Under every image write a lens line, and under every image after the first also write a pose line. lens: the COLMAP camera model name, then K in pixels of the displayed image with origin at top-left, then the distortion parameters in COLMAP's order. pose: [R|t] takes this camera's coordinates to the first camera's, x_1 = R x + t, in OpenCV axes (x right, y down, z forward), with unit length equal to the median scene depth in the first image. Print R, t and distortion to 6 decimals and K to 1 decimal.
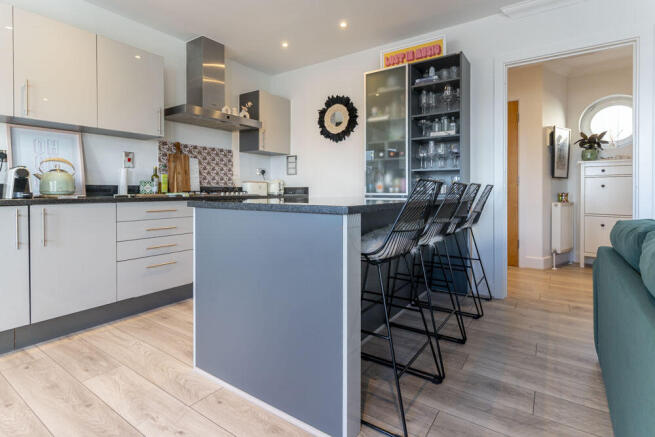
lens RADIAL K [[323.3, 0, 330.3], [0, 323.3, 192.8], [0, 0, 1]] dist [0.015090, -0.000928]
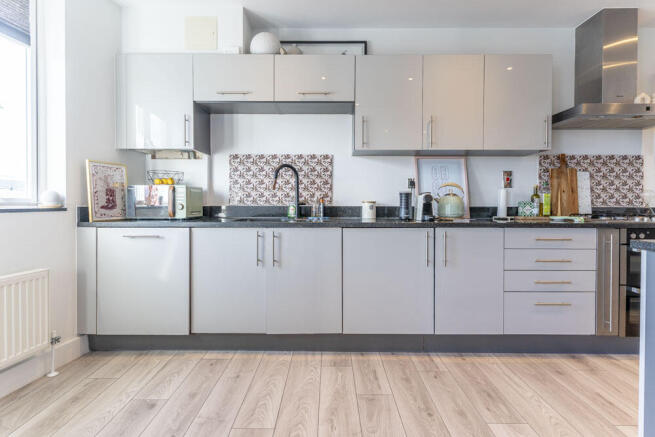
lens RADIAL K [[317.1, 0, 328.8], [0, 317.1, 207.1], [0, 0, 1]] dist [-0.000777, -0.000592]
pose [[0.563267, 0.013854, -0.826159, -0.151646], [-0.008611, 0.999904, 0.010896, -0.026755], [0.826230, 0.000976, 0.563332, 0.062586]]
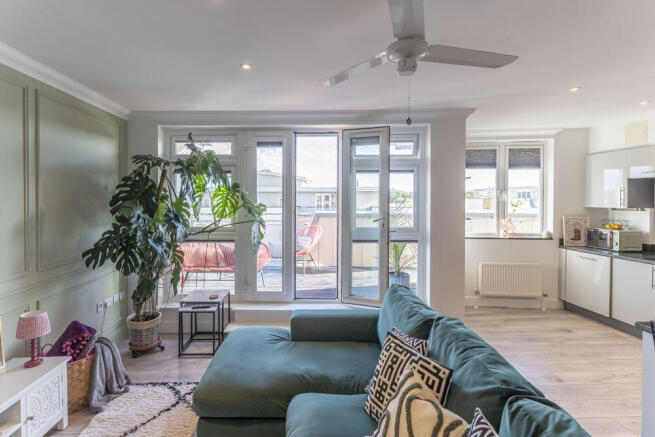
lens RADIAL K [[325.3, 0, 297.6], [0, 325.3, 201.1], [0, 0, 1]] dist [-0.002736, -0.000510]
pose [[-0.816148, 0.009814, -0.577760, 0.797050], [0.001085, 0.999880, 0.015453, -0.206470], [0.577842, 0.011985, -0.816061, 0.513306]]
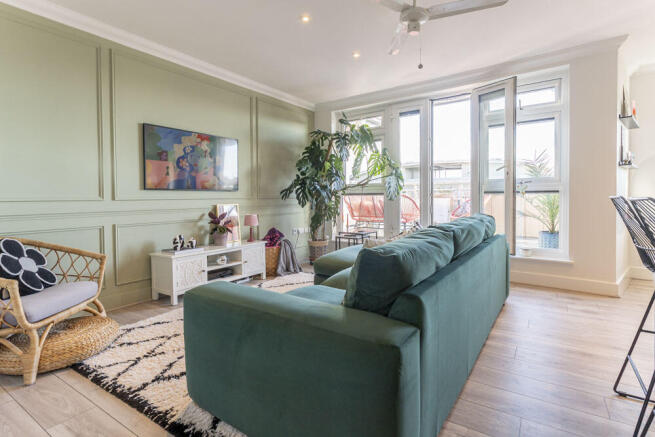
lens RADIAL K [[328.1, 0, 329.4], [0, 328.1, 203.5], [0, 0, 1]] dist [-0.000668, 0.000001]
pose [[-0.999902, 0.011529, -0.007895, 0.549667], [0.011352, 0.999692, 0.022065, -0.024785], [0.008146, 0.021973, -0.999725, 0.959038]]
